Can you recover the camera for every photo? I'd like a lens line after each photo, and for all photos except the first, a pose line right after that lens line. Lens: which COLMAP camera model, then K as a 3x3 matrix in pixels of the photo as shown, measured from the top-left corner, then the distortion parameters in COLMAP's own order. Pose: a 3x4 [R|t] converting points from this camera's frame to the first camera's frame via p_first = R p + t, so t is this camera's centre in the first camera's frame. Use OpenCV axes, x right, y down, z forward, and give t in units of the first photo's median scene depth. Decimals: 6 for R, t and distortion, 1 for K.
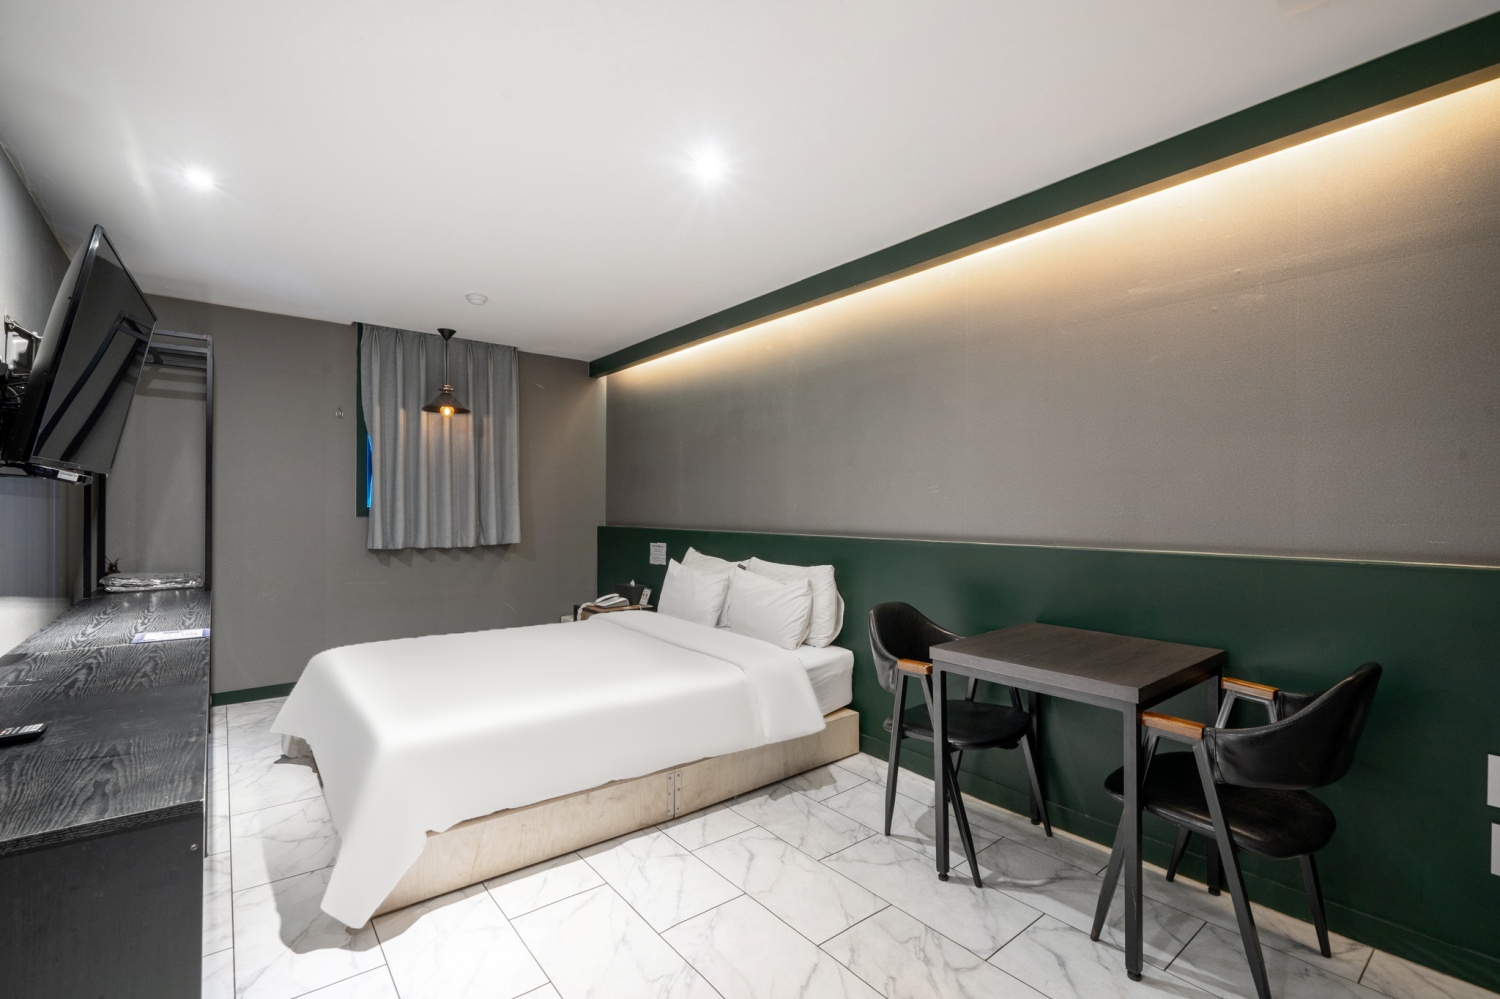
lens RADIAL K [[659.3, 0, 749.1], [0, 659.3, 509.8], [0, 0, 1]] dist [-0.013300, -0.000106]
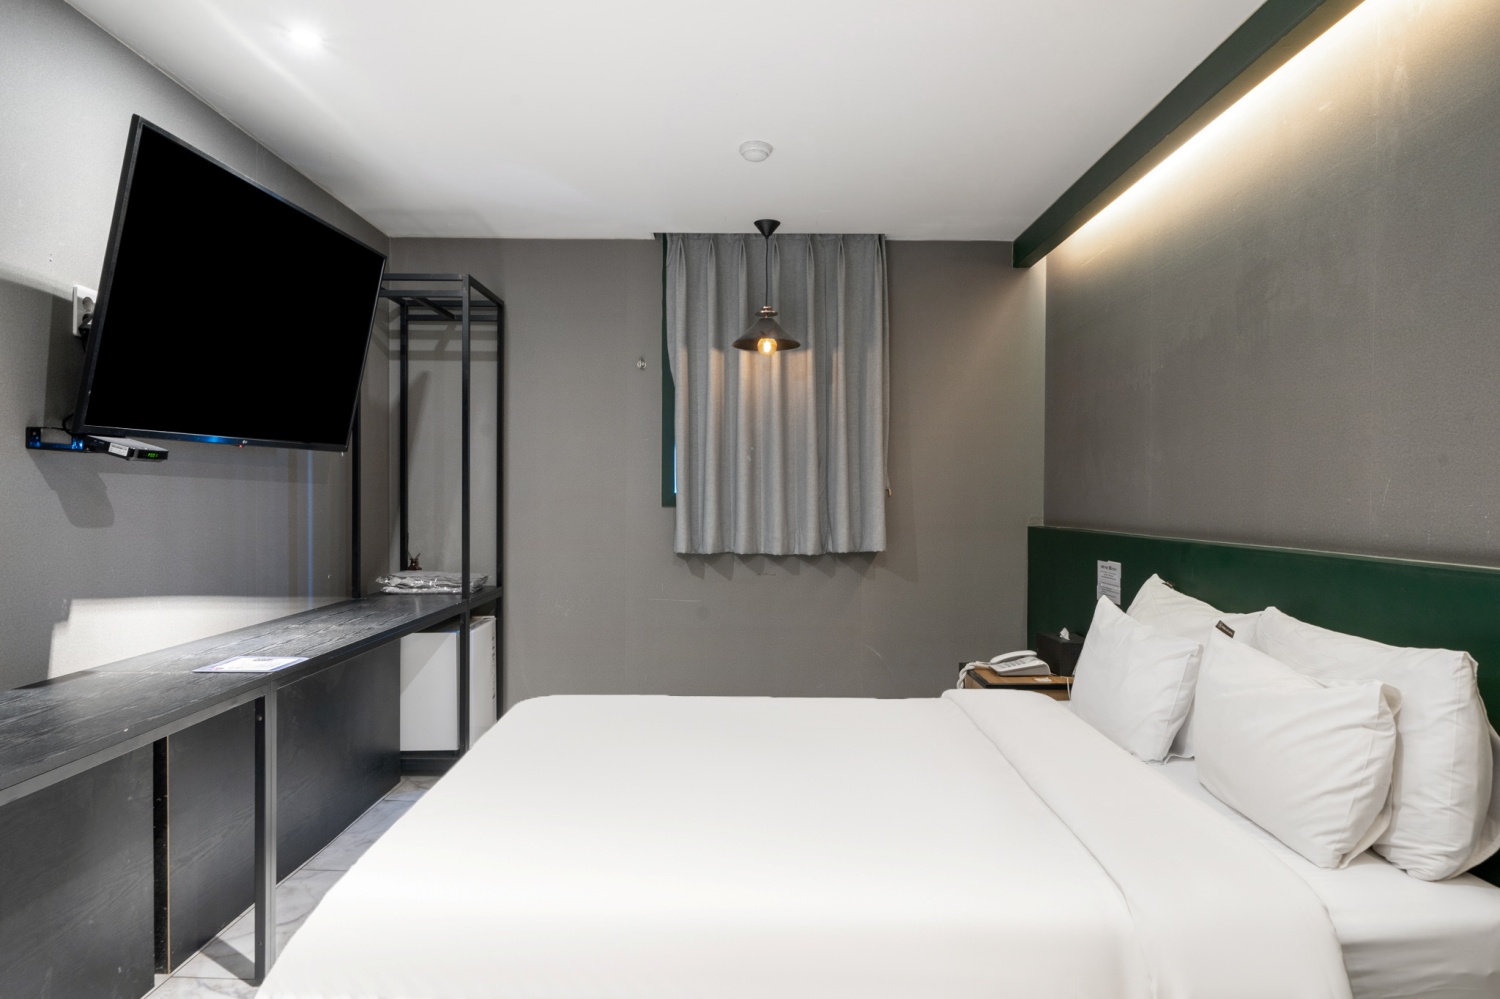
lens RADIAL K [[907.4, 0, 751.5], [0, 907.4, 505.4], [0, 0, 1]] dist [0.000537, -0.001502]
pose [[0.773492, 0.005348, -0.633783, 0.102710], [-0.002189, 0.999981, 0.005768, 0.003170], [0.633802, -0.003074, 0.773489, 0.291126]]
